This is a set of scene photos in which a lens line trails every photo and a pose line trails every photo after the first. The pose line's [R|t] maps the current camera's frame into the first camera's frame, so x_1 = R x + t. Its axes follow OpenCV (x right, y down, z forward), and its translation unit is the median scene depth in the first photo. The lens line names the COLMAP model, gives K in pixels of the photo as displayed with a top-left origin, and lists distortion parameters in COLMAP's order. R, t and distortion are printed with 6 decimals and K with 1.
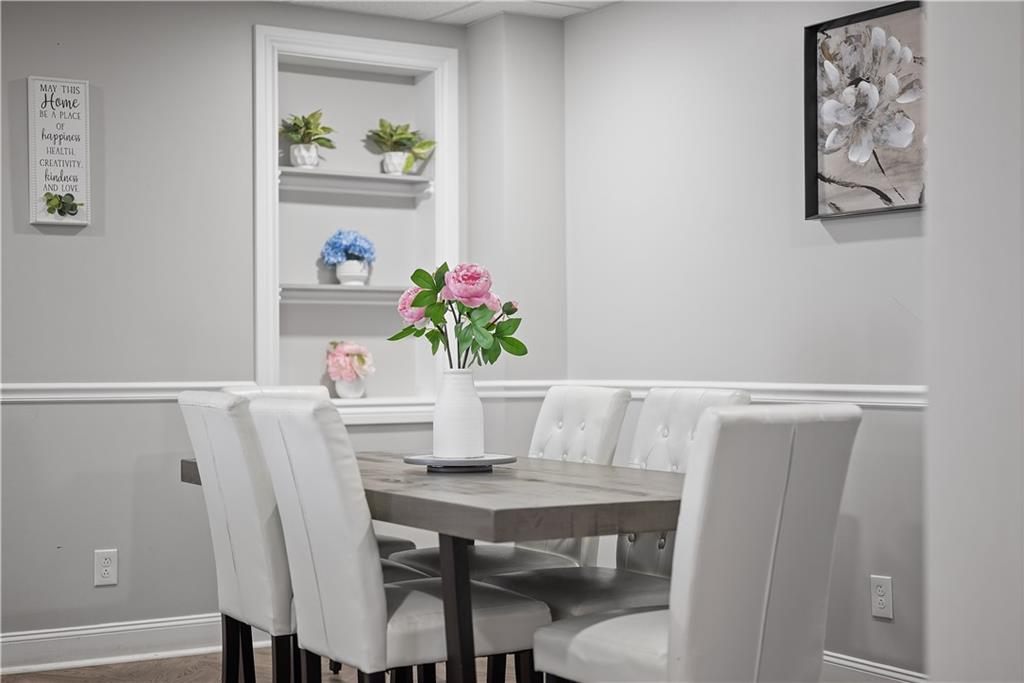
lens RADIAL K [[1510.5, 0, 511.8], [0, 1510.5, 341.6], [0, 0, 1]] dist [-0.014619, 0.000000]
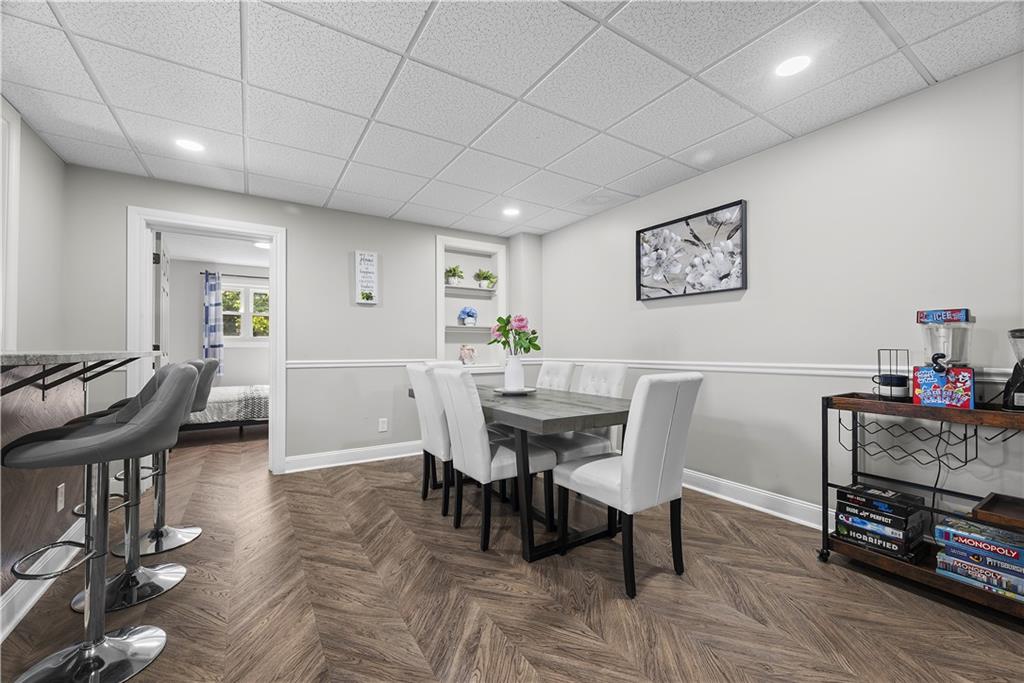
lens RADIAL K [[417.6, 0, 514.1], [0, 417.6, 344.3], [0, 0, 1]] dist [0.003750, 0.000542]
pose [[0.999879, 0.000309, 0.015583, -0.042049], [-0.000281, 0.999998, -0.001798, -0.000004], [-0.015584, 0.001793, 0.999877, 0.248465]]
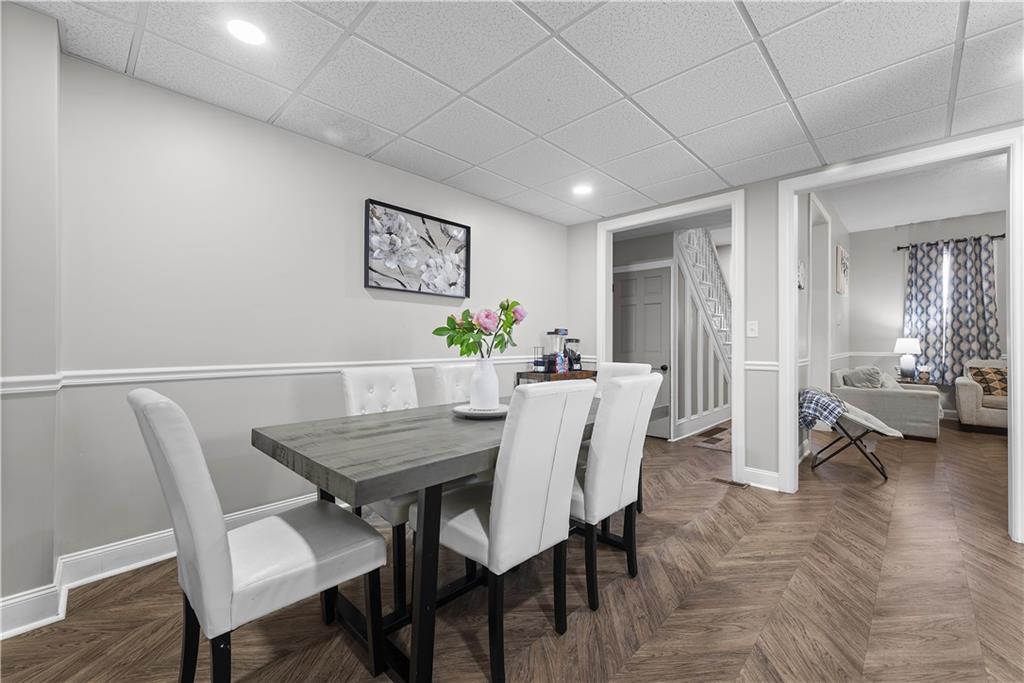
lens RADIAL K [[417.6, 0, 517.7], [0, 417.6, 345.7], [0, 0, 1]] dist [0.003750, 0.000542]
pose [[-0.251774, -0.002340, 0.967783, -0.463284], [-0.010302, 0.999947, -0.000263, 0.002997], [-0.967731, -0.010036, -0.251784, 0.974615]]
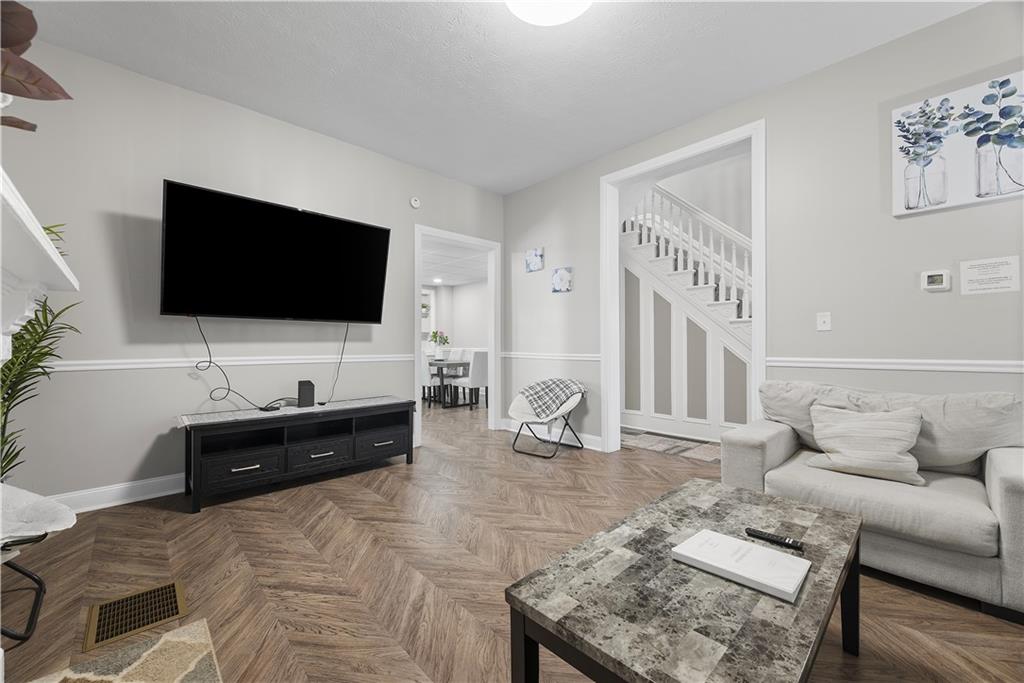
lens RADIAL K [[417.6, 0, 510.6], [0, 417.6, 340.7], [0, 0, 1]] dist [0.003750, 0.000542]
pose [[0.983722, -0.005317, 0.179618, -0.050391], [0.004326, 0.999973, 0.005908, -0.014194], [-0.179645, -0.005035, 0.983719, -0.818061]]
